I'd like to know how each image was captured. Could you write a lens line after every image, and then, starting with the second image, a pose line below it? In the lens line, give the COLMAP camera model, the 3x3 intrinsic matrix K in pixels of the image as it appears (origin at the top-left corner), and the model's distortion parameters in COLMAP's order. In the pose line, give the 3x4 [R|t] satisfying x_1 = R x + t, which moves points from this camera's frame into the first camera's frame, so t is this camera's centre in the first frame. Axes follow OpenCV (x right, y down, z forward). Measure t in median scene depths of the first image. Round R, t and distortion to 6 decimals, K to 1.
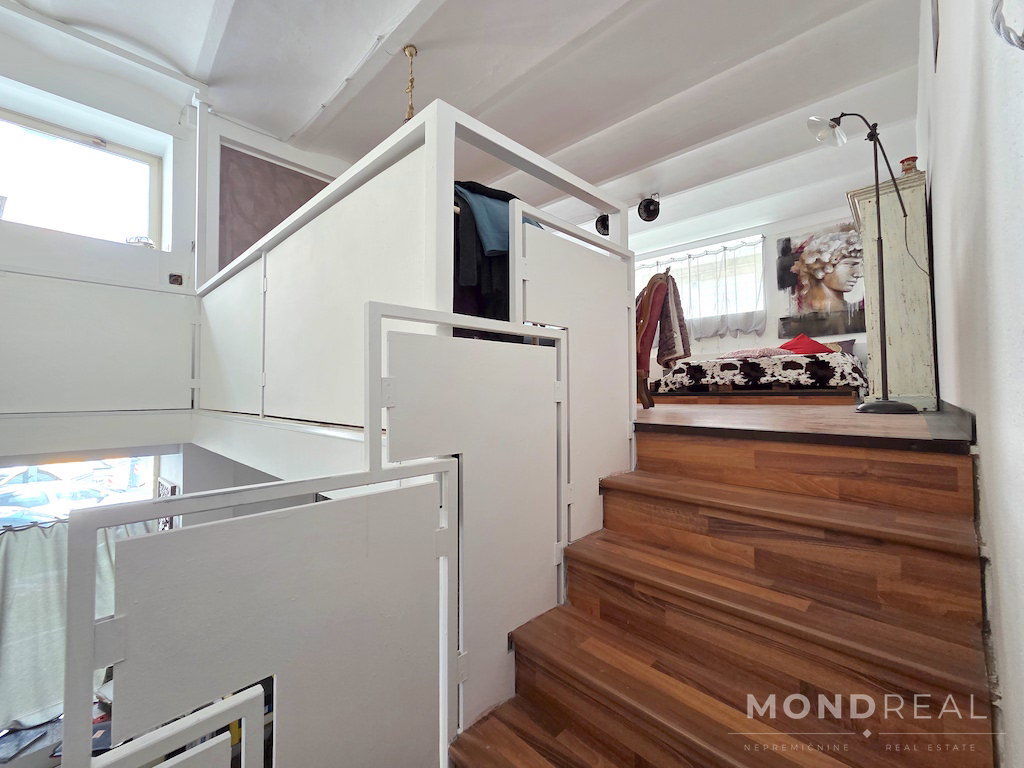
lens RADIAL K [[417.8, 0, 514.4], [0, 417.8, 378.6], [0, 0, 1]] dist [0.002114, 0.000053]
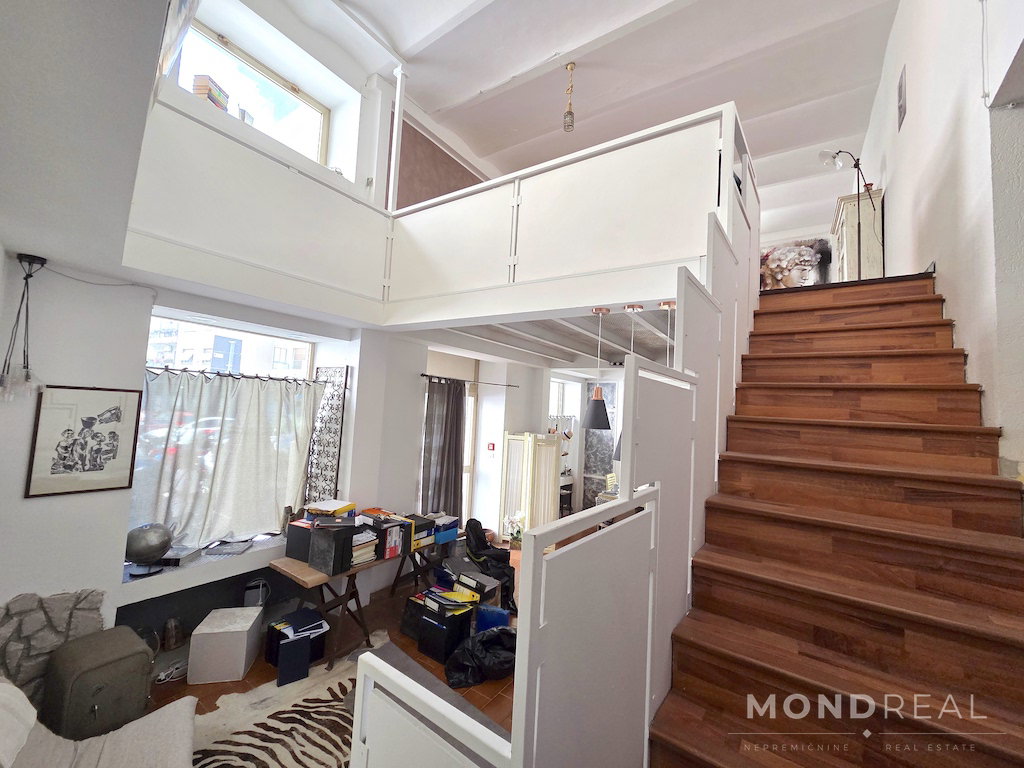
lens RADIAL K [[417.8, 0, 506.8], [0, 417.8, 385.0], [0, 0, 1]] dist [0.002114, 0.000053]
pose [[0.985064, 0.067609, 0.158362, -0.353573], [-0.063383, 0.997489, -0.031594, 0.213382], [-0.160101, 0.021085, 0.986875, -0.208041]]
